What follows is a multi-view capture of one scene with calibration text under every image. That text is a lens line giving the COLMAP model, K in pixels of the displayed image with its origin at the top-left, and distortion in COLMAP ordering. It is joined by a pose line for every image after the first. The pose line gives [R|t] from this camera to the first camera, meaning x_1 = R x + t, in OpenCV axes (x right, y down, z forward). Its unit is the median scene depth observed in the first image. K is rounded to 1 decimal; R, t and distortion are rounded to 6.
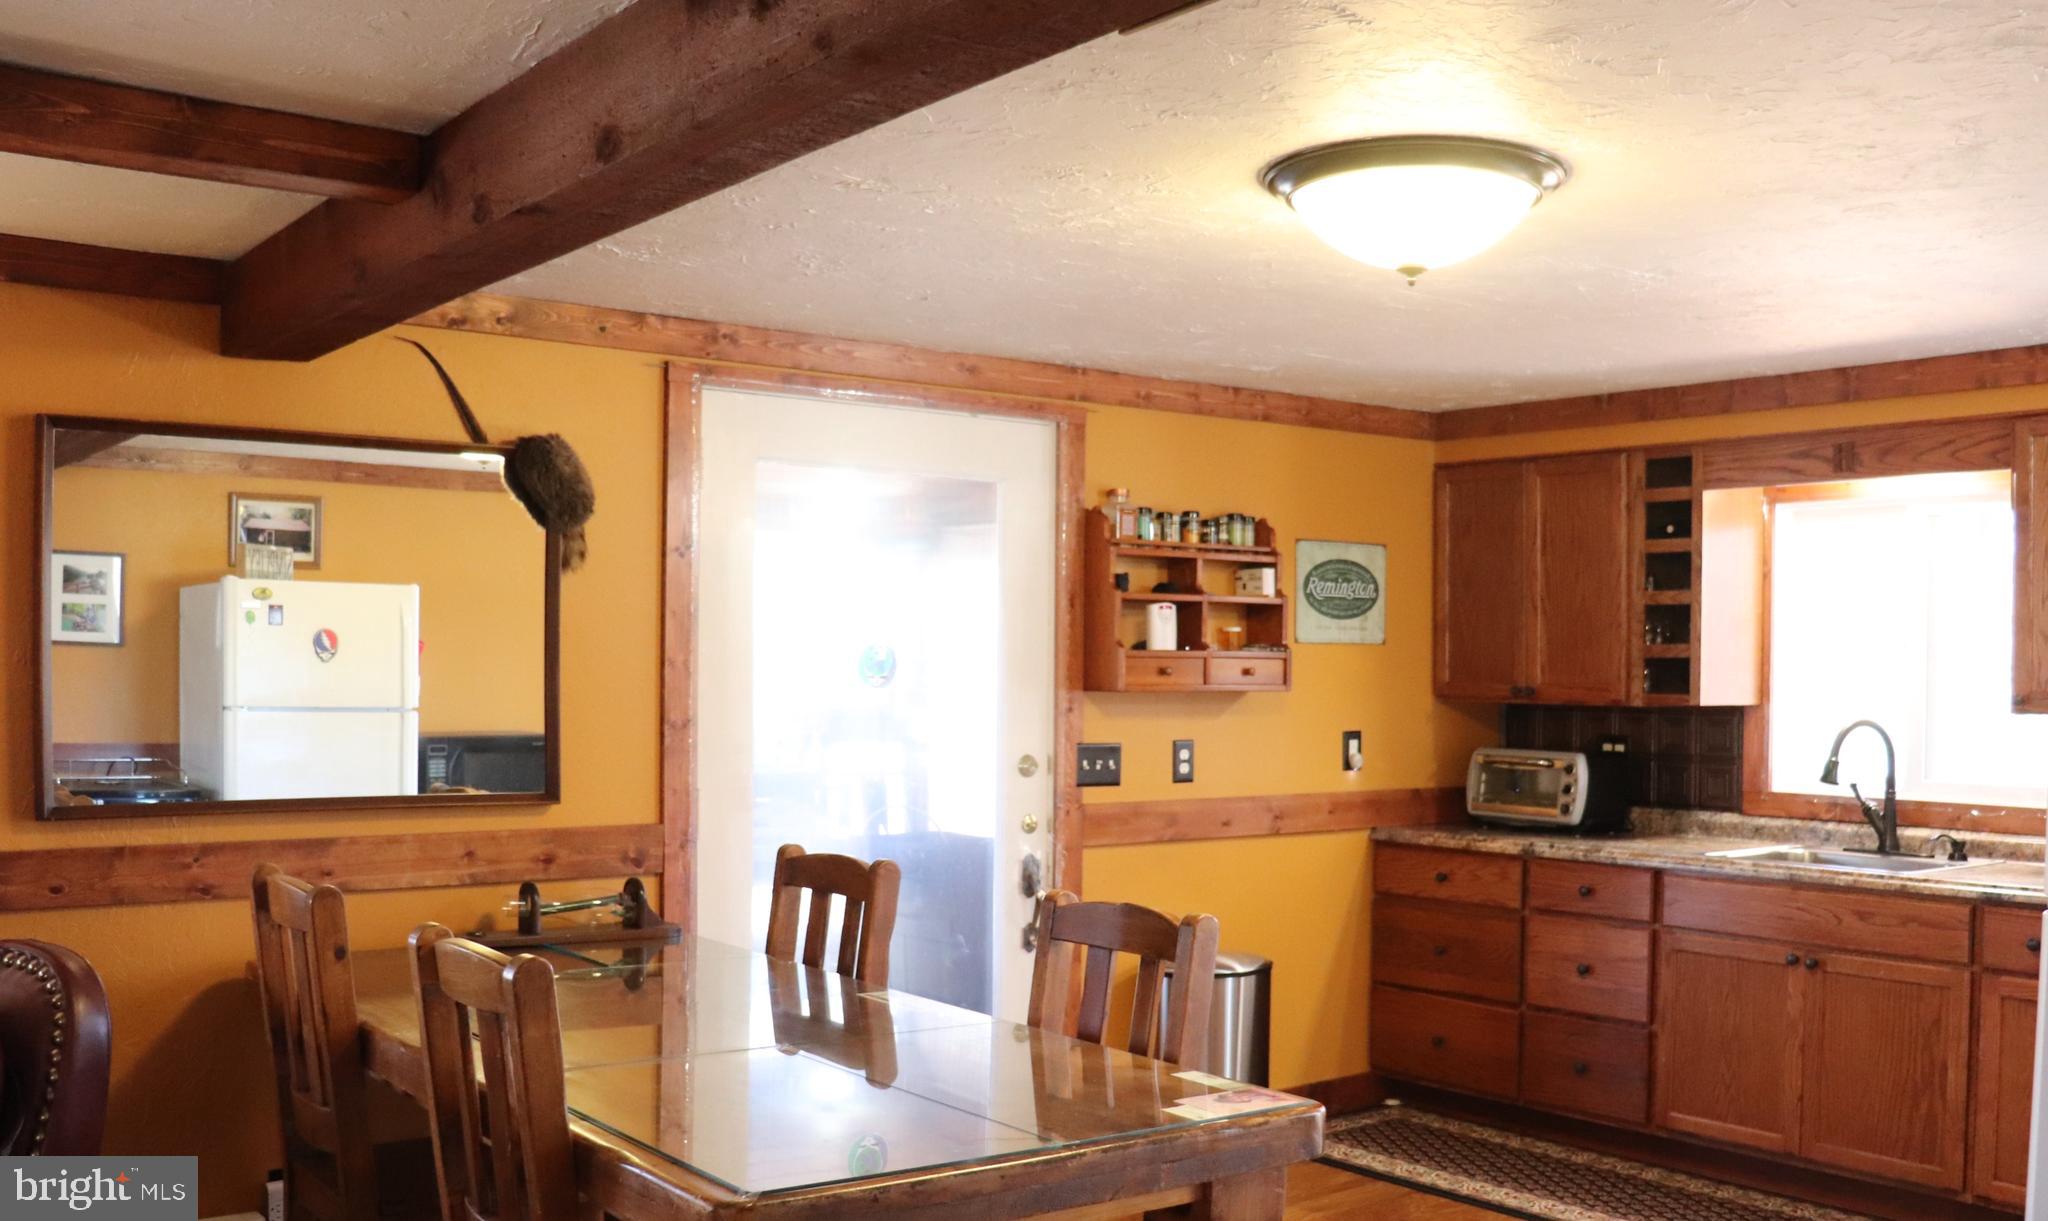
lens RADIAL K [[1898.4, 0, 1087.7], [0, 1898.4, 712.3], [0, 0, 1]] dist [-0.121224, 0.000000]
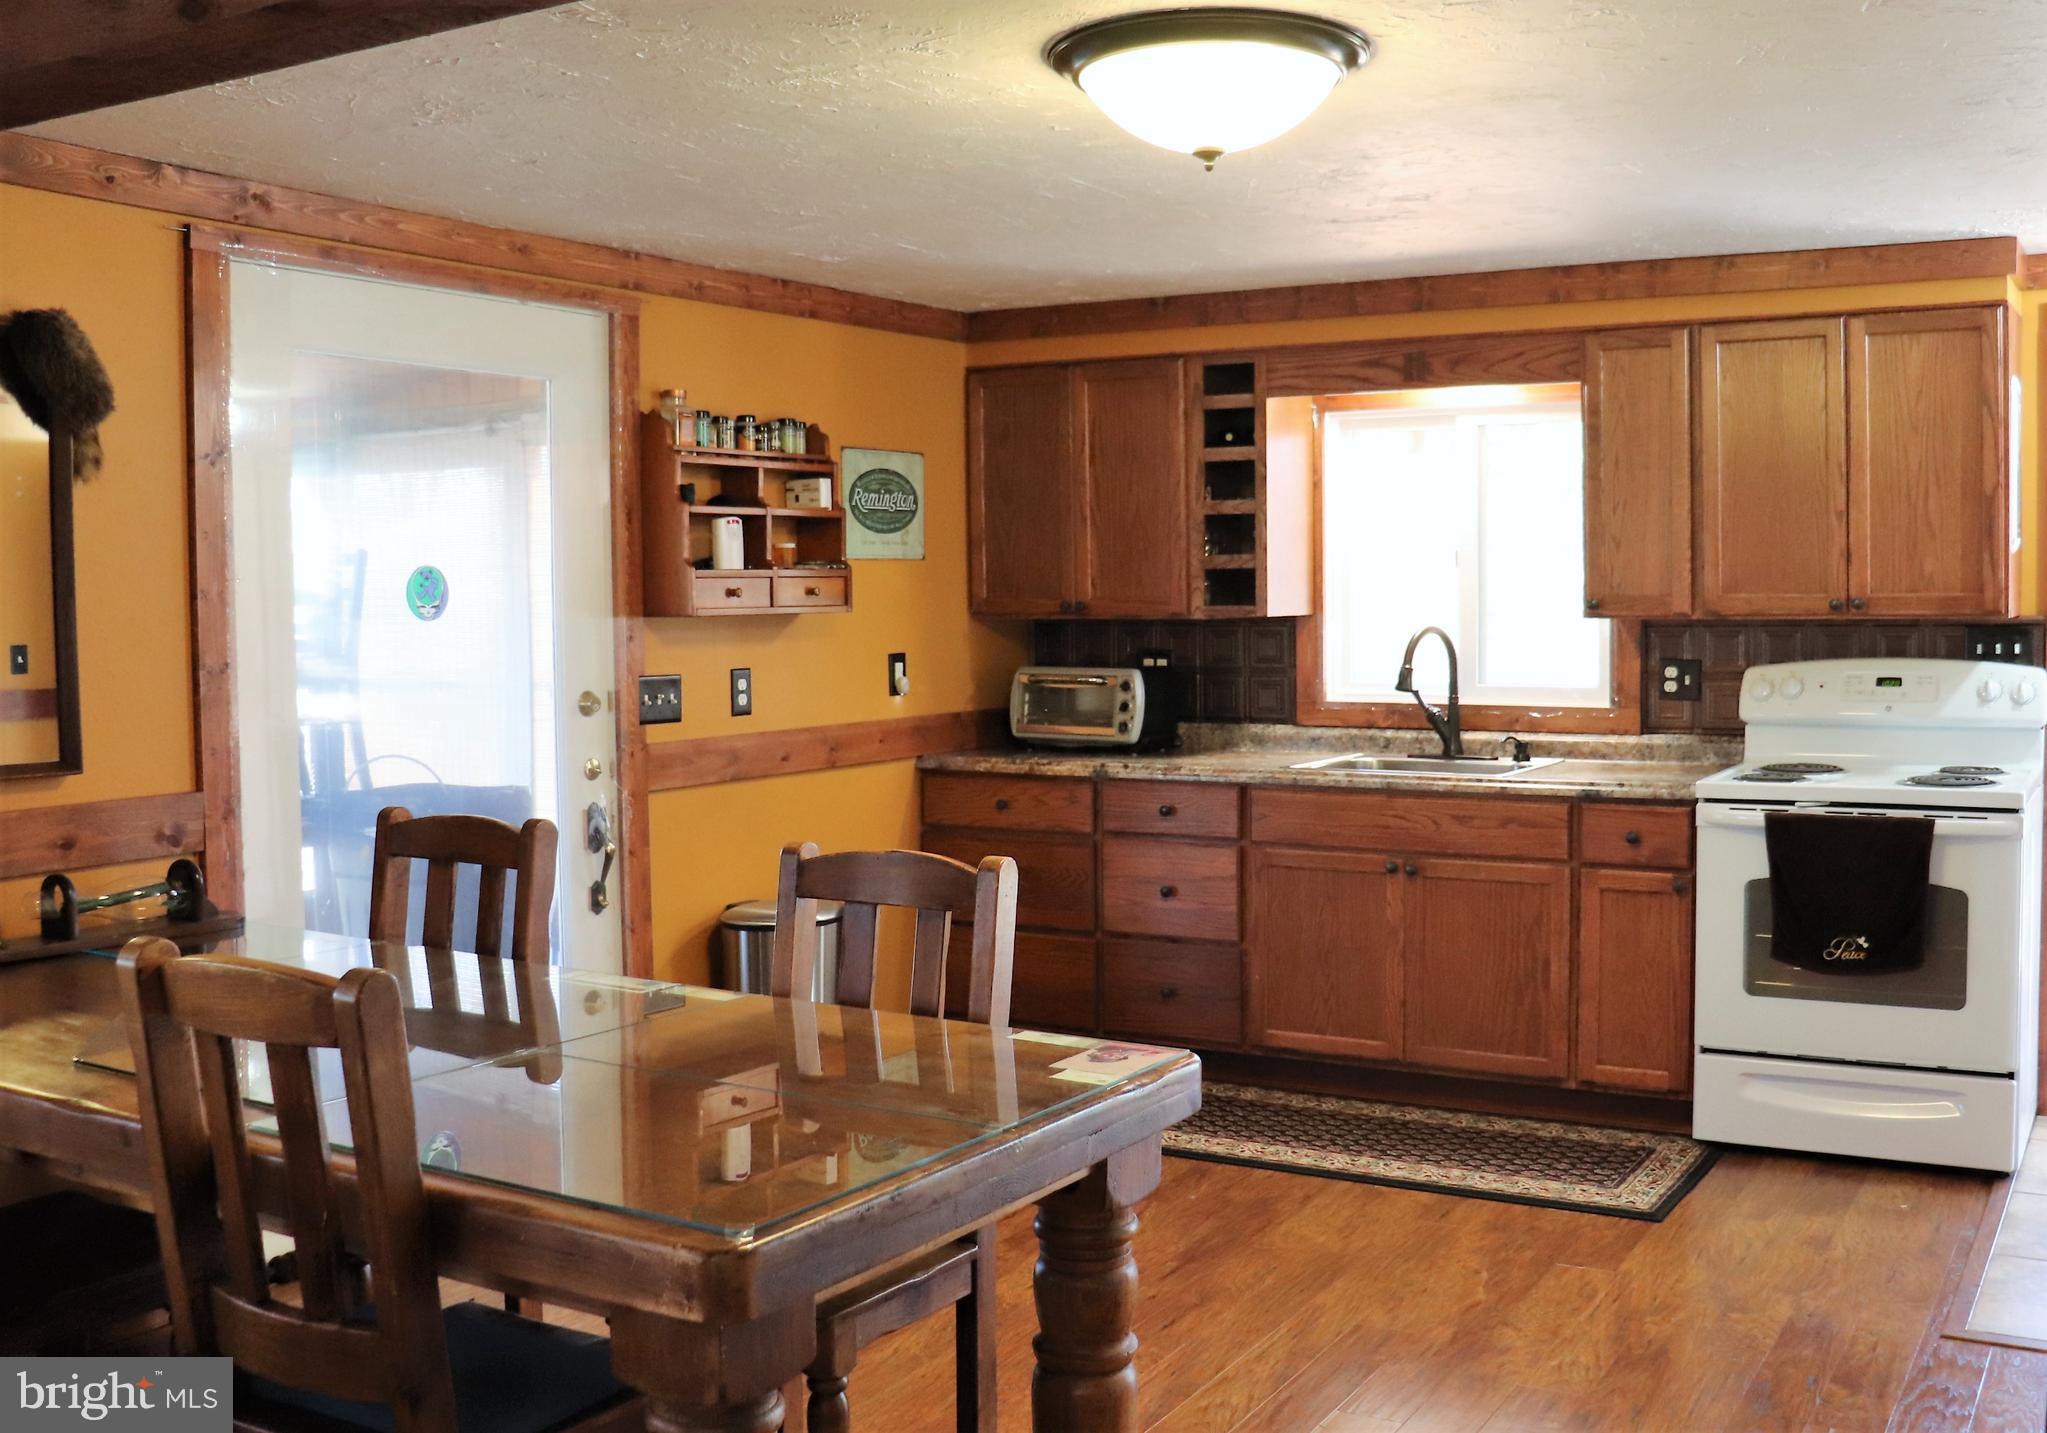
lens RADIAL K [[1985.7, 0, 1120.4], [0, 1985.7, 686.0], [0, 0, 1]] dist [-0.120059, 0.000000]
pose [[0.926321, -0.036255, 0.374987, -0.139416], [0.026296, 0.999153, 0.031643, -0.002321], [-0.375817, -0.019451, 0.926490, 0.060884]]
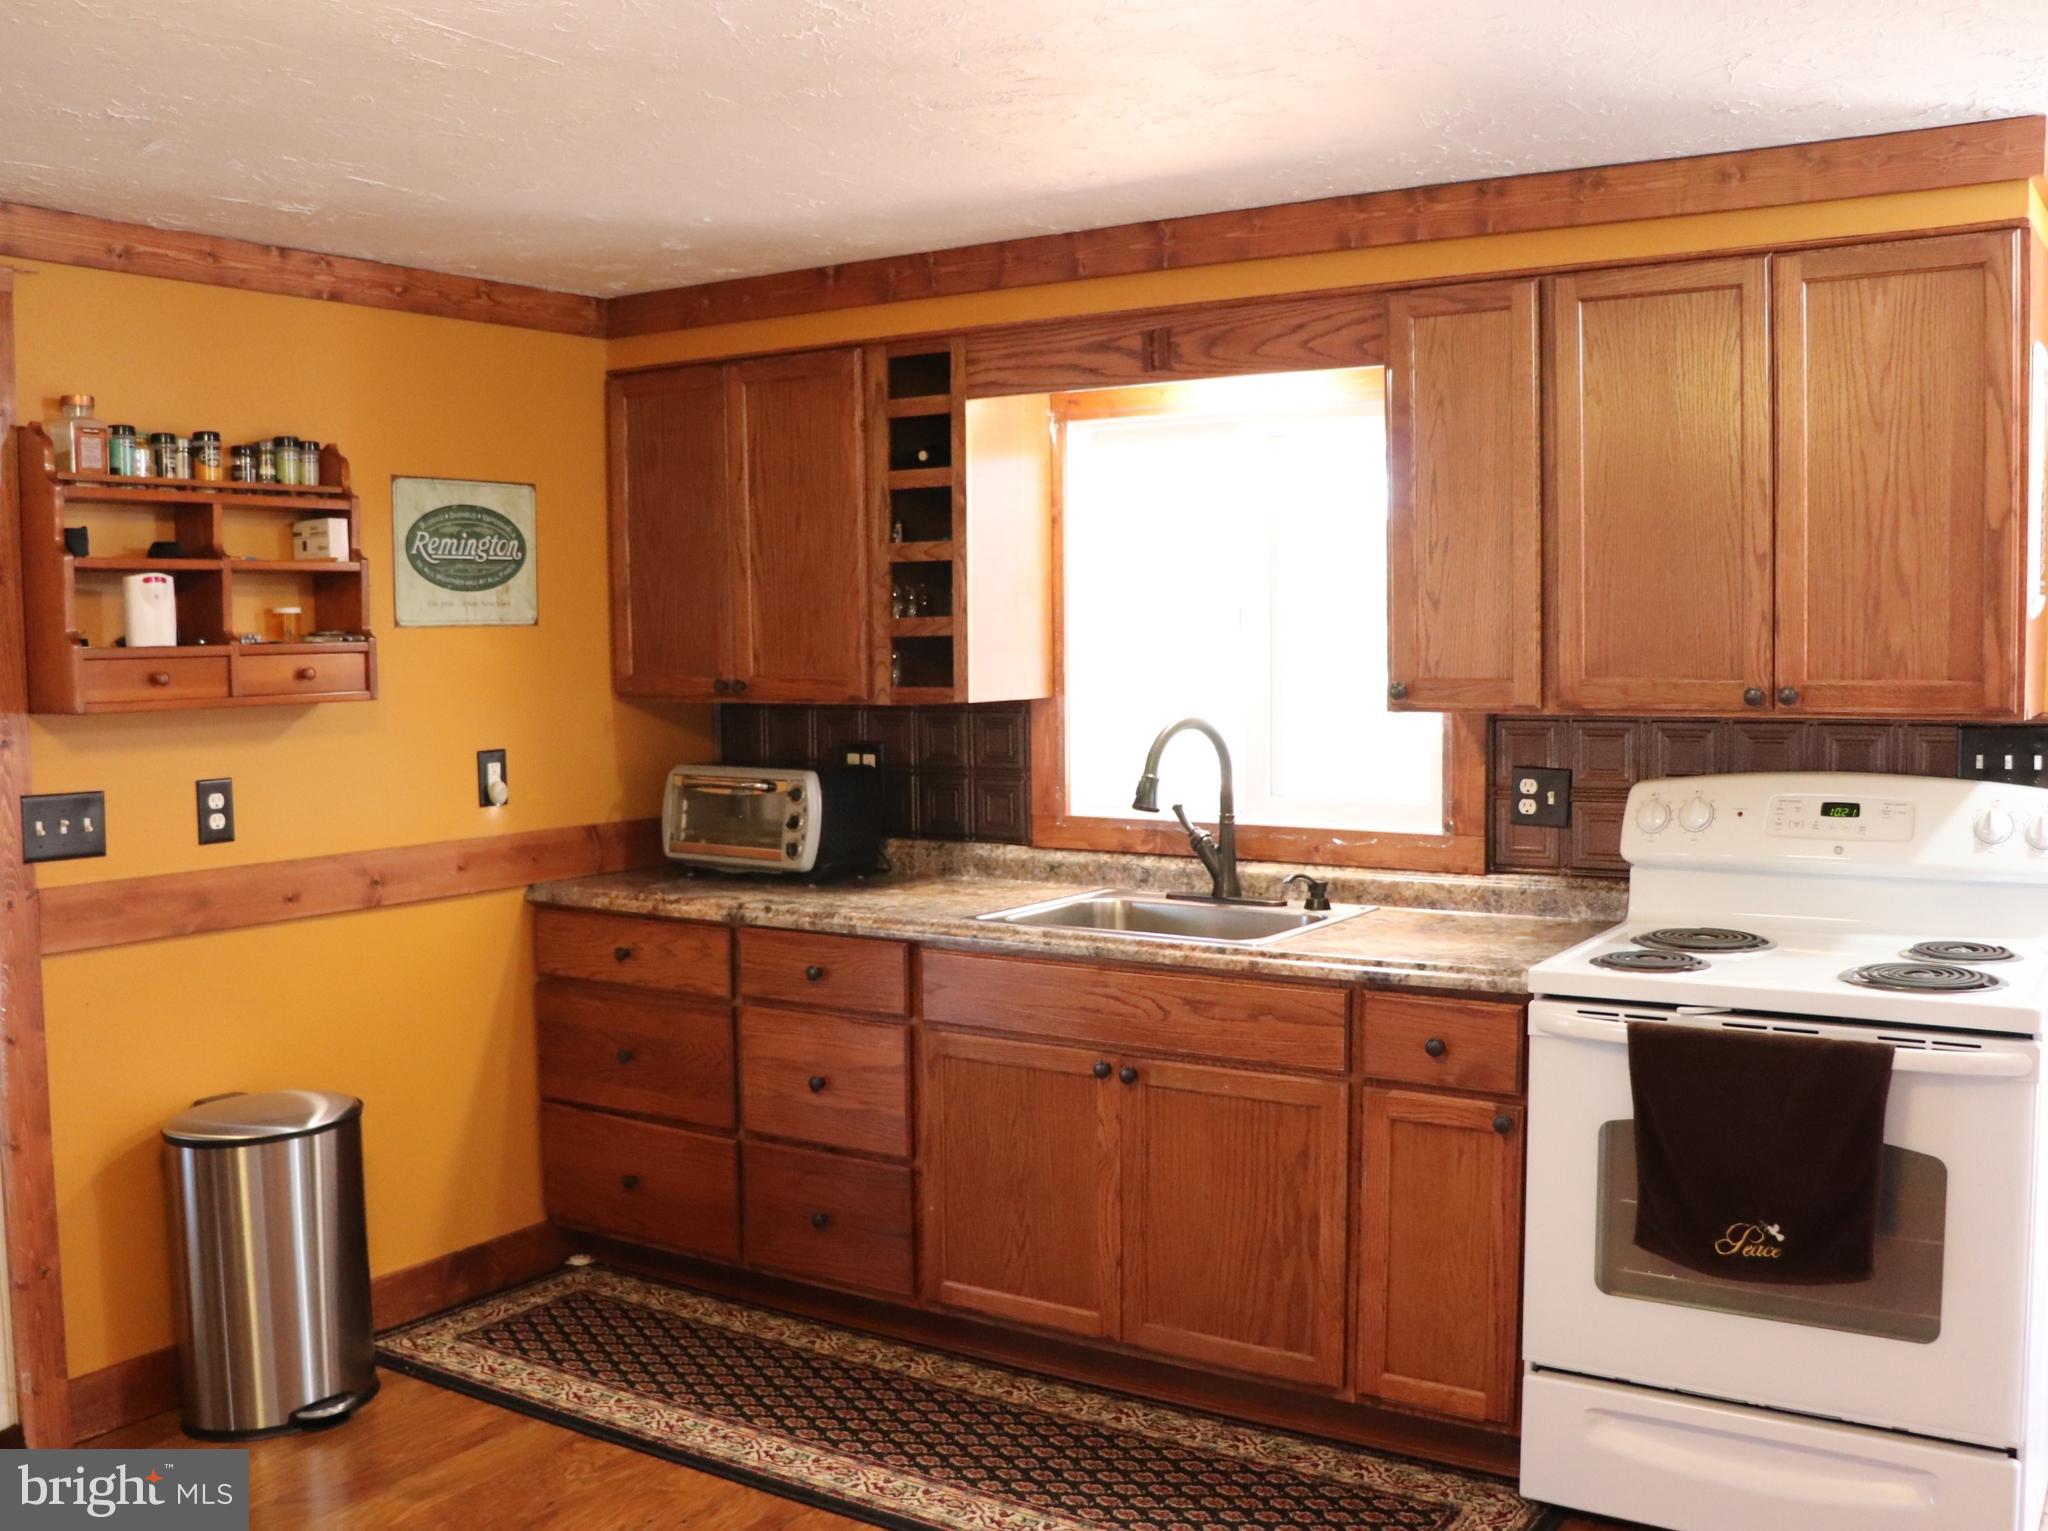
lens RADIAL K [[1951.1, 0, 989.7], [0, 1951.1, 774.3], [0, 0, 1]] dist [-0.112919, 0.000000]
pose [[0.954455, -0.040786, 0.295556, 0.115056], [0.026275, 0.998254, 0.052904, -0.015914], [-0.297197, -0.042728, 0.953860, 0.289970]]
